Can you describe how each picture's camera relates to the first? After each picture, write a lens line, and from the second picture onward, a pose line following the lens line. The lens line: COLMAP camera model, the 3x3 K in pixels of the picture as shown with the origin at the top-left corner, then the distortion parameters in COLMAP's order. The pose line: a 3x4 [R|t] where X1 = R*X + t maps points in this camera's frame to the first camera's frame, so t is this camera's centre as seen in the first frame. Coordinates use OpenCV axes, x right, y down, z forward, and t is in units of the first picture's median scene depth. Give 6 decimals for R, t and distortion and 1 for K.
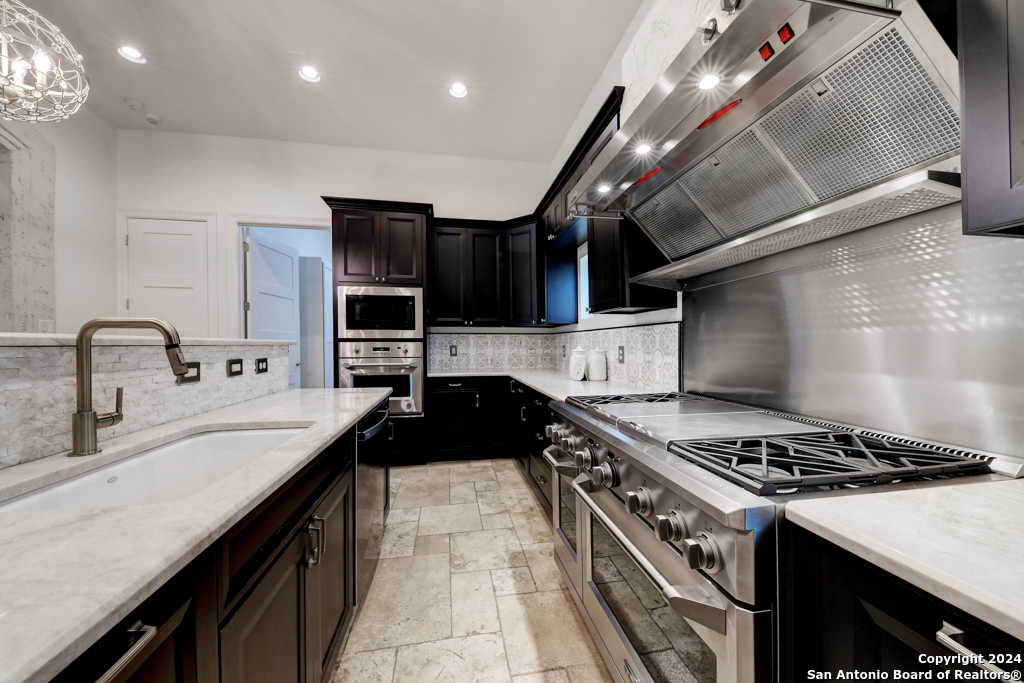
lens RADIAL K [[353.7, 0, 512.0], [0, 353.7, 341.5], [0, 0, 1]] dist [0.014175, 0.000010]
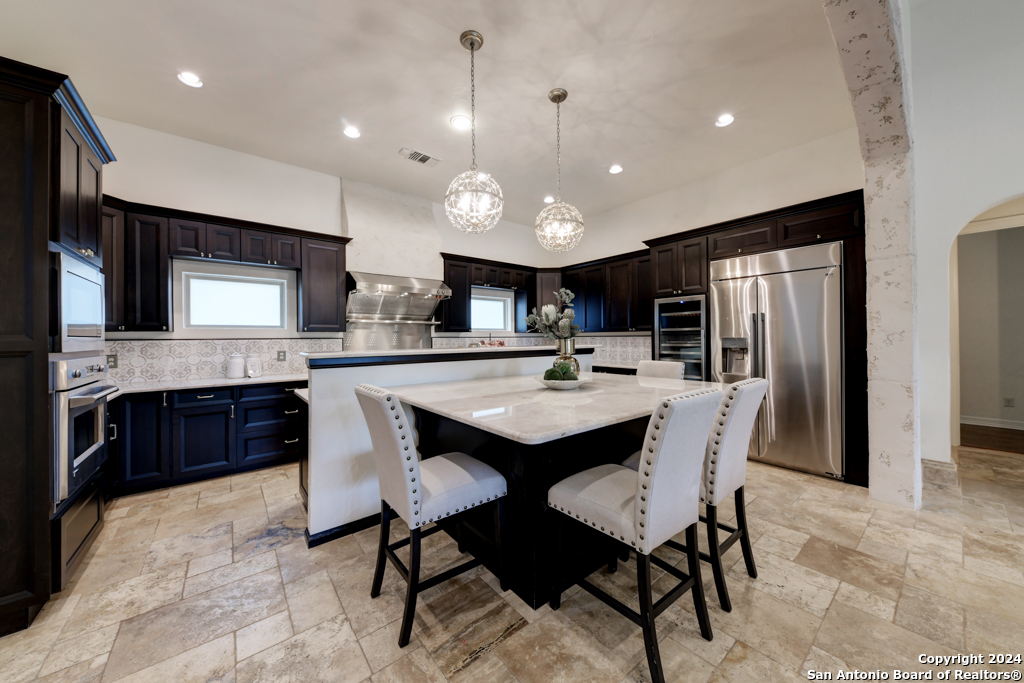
lens RADIAL K [[353.7, 0, 512.0], [0, 353.7, 341.5], [0, 0, 1]] dist [0.014175, 0.000010]
pose [[-0.476900, -0.001971, 0.878955, -1.266463], [0.003331, 0.999986, 0.004050, -0.025174], [-0.878951, 0.004860, -0.476887, 0.677377]]
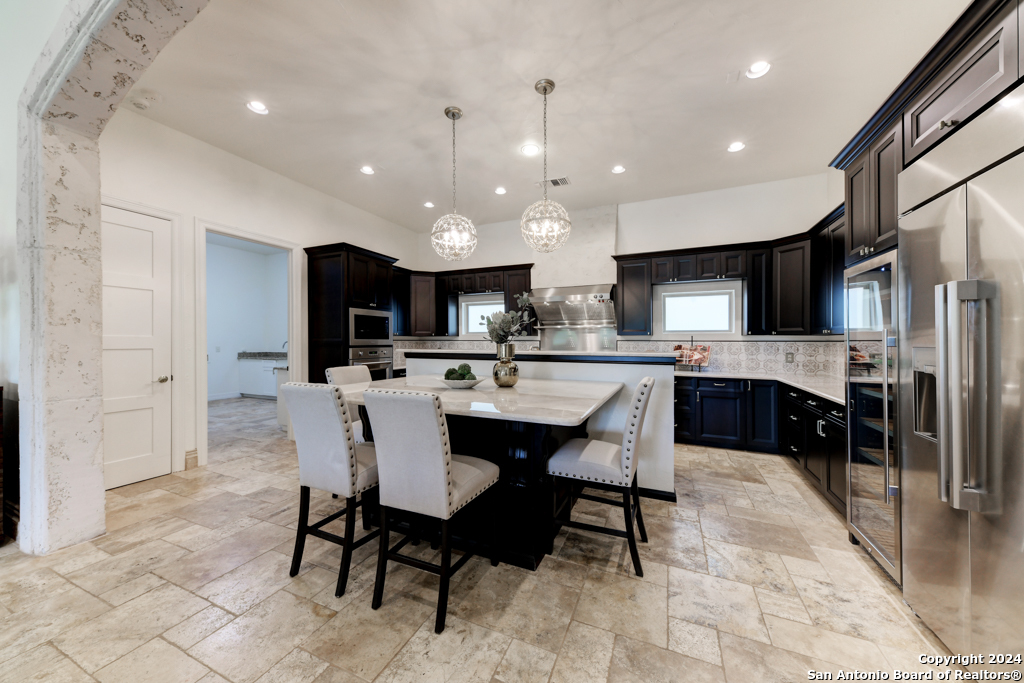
lens RADIAL K [[353.7, 0, 512.0], [0, 353.7, 341.5], [0, 0, 1]] dist [0.014175, 0.000010]
pose [[0.562152, 0.003571, 0.827026, -1.285169], [-0.010416, 0.999942, 0.002763, -0.033678], [-0.826969, -0.010167, 0.562156, -0.309836]]
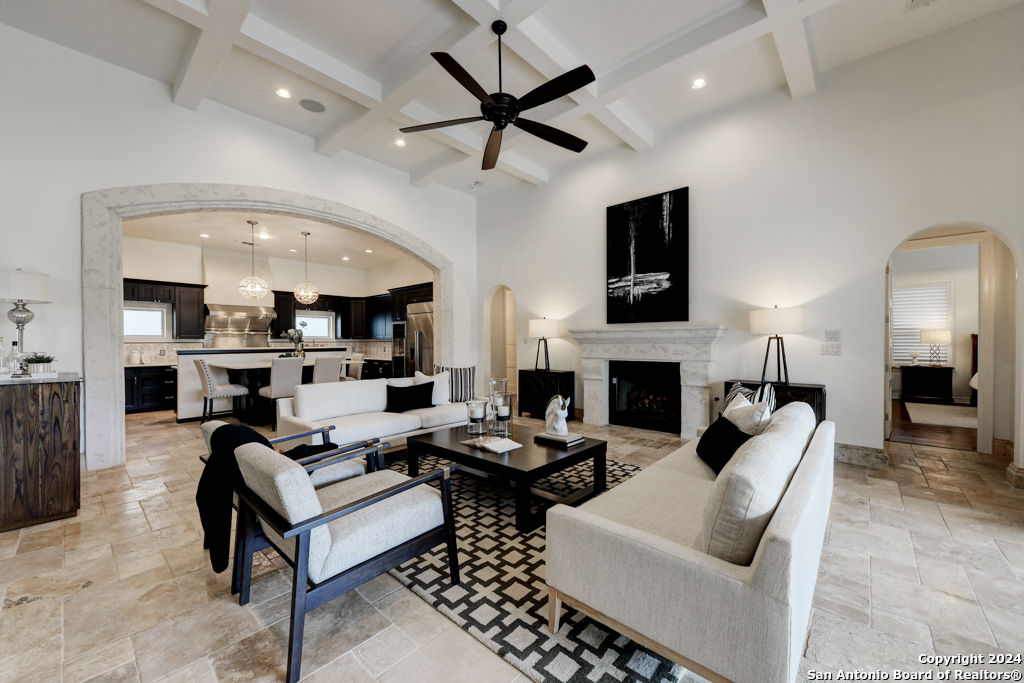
lens RADIAL K [[392.7, 0, 509.5], [0, 392.7, 347.4], [0, 0, 1]] dist [0.001904, 0.000012]
pose [[-0.612603, -0.006283, 0.790366, -3.025937], [0.000328, 0.999966, 0.008203, -0.023290], [-0.790391, 0.005284, -0.612580, 0.587628]]
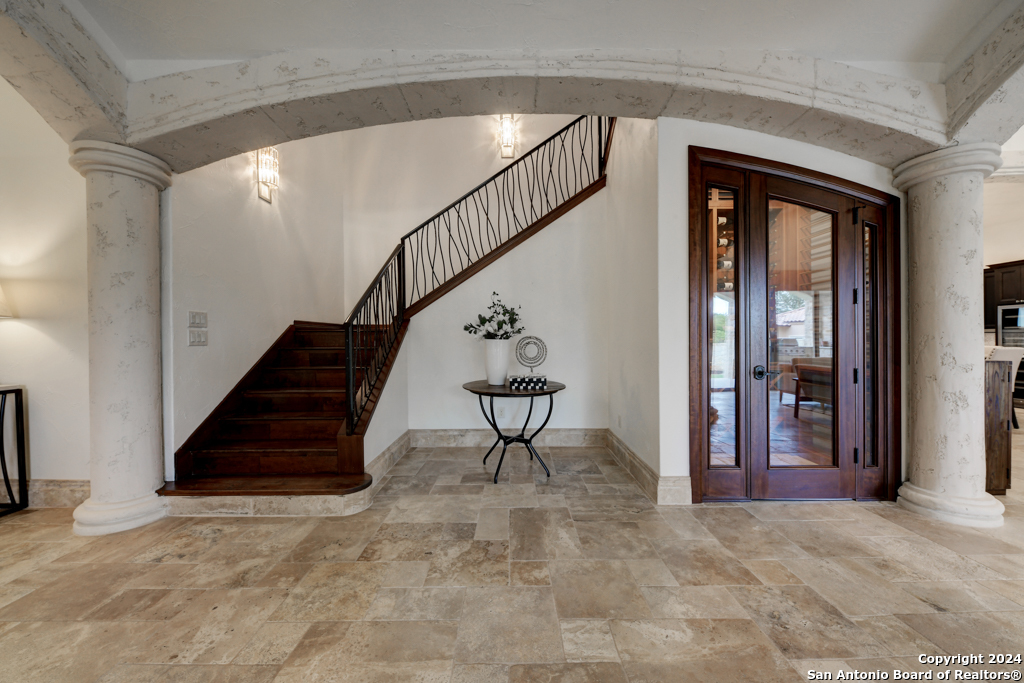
lens RADIAL K [[365.4, 0, 515.2], [0, 365.4, 339.6], [0, 0, 1]] dist [0.013309, -0.007023]
pose [[0.166180, 0.003500, 0.986089, -2.722449], [-0.004695, 0.999985, -0.002758, 0.019487], [-0.986084, -0.004171, 0.166194, 1.797000]]
